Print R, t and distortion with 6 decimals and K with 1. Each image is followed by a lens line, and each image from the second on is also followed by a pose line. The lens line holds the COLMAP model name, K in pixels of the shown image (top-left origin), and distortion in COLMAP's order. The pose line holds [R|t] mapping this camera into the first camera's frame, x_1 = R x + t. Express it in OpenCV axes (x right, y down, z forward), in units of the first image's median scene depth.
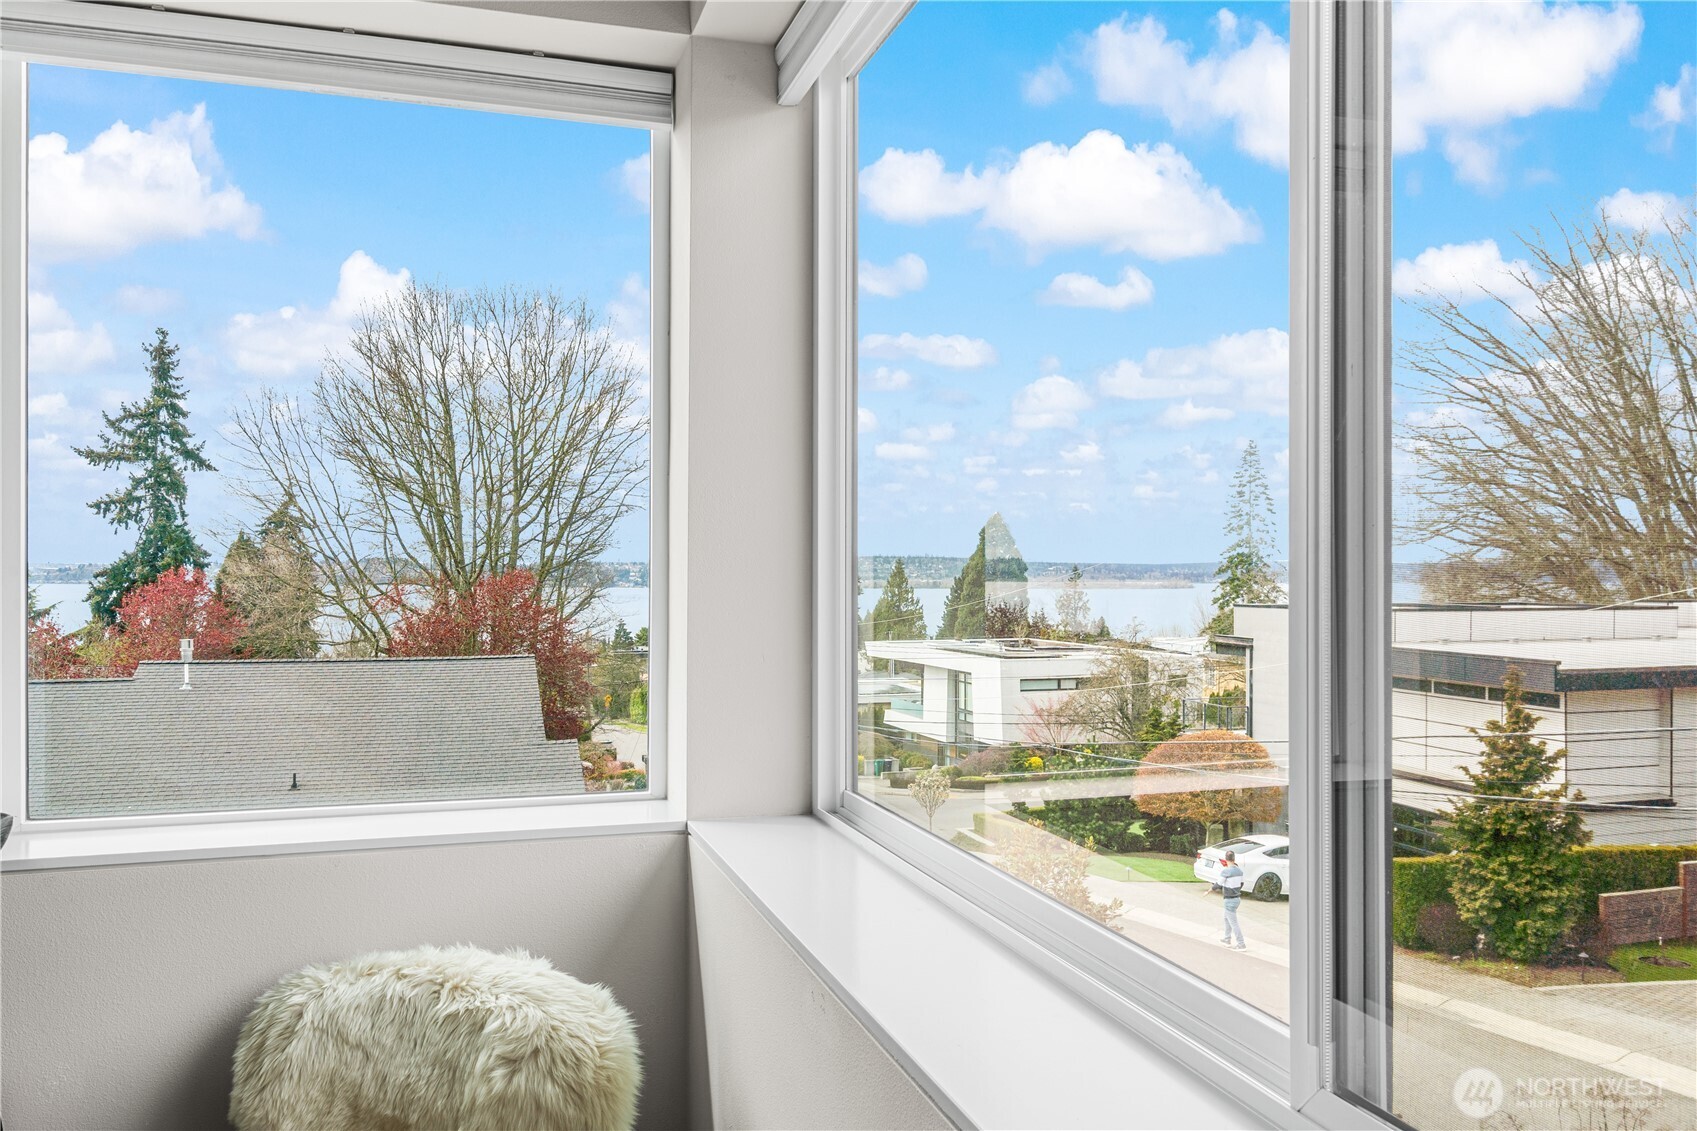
lens RADIAL K [[1313.3, 0, 845.4], [0, 1313.3, 572.4], [0, 0, 1]] dist [0.000563, 0.004247]
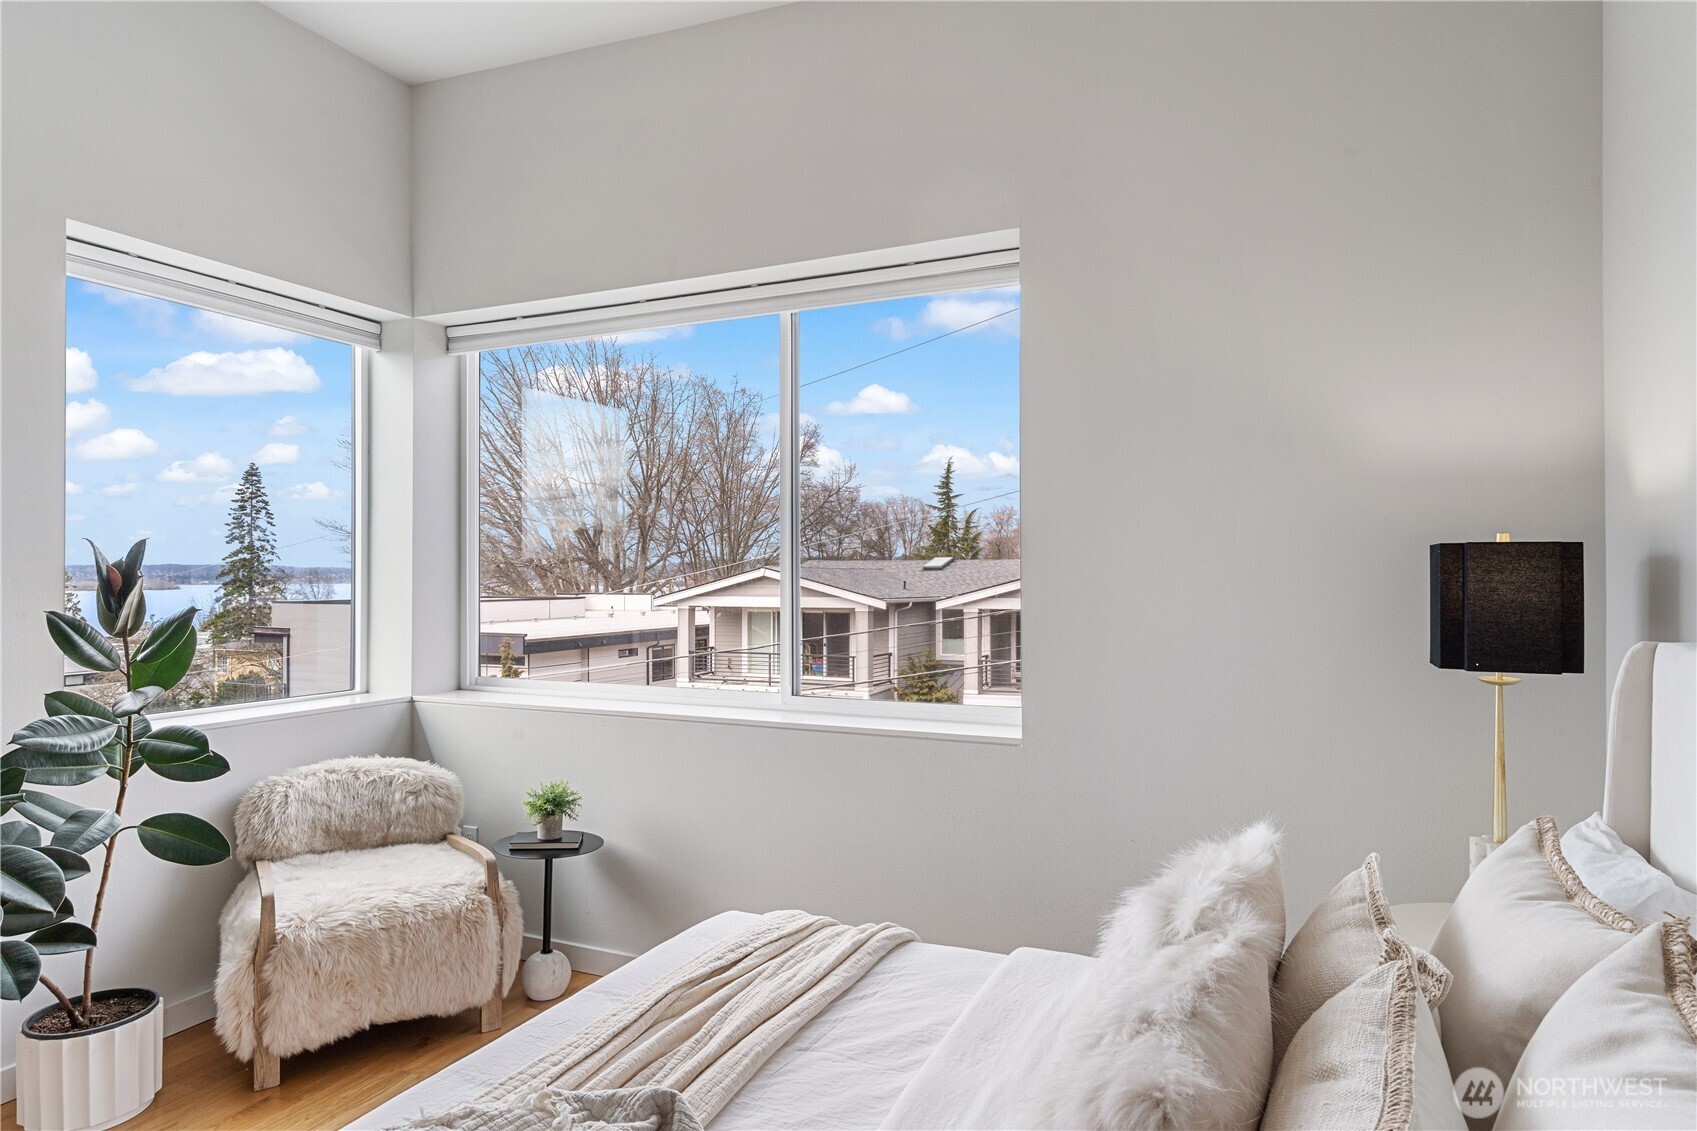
lens RADIAL K [[1023.9, 0, 842.7], [0, 1023.9, 571.4], [0, 0, 1]] dist [0.008698, 0.001378]
pose [[0.671540, 0.003281, 0.740961, -1.079461], [-0.000675, 0.999992, -0.003816, -0.002946], [-0.740968, 0.002062, 0.671537, -0.739983]]
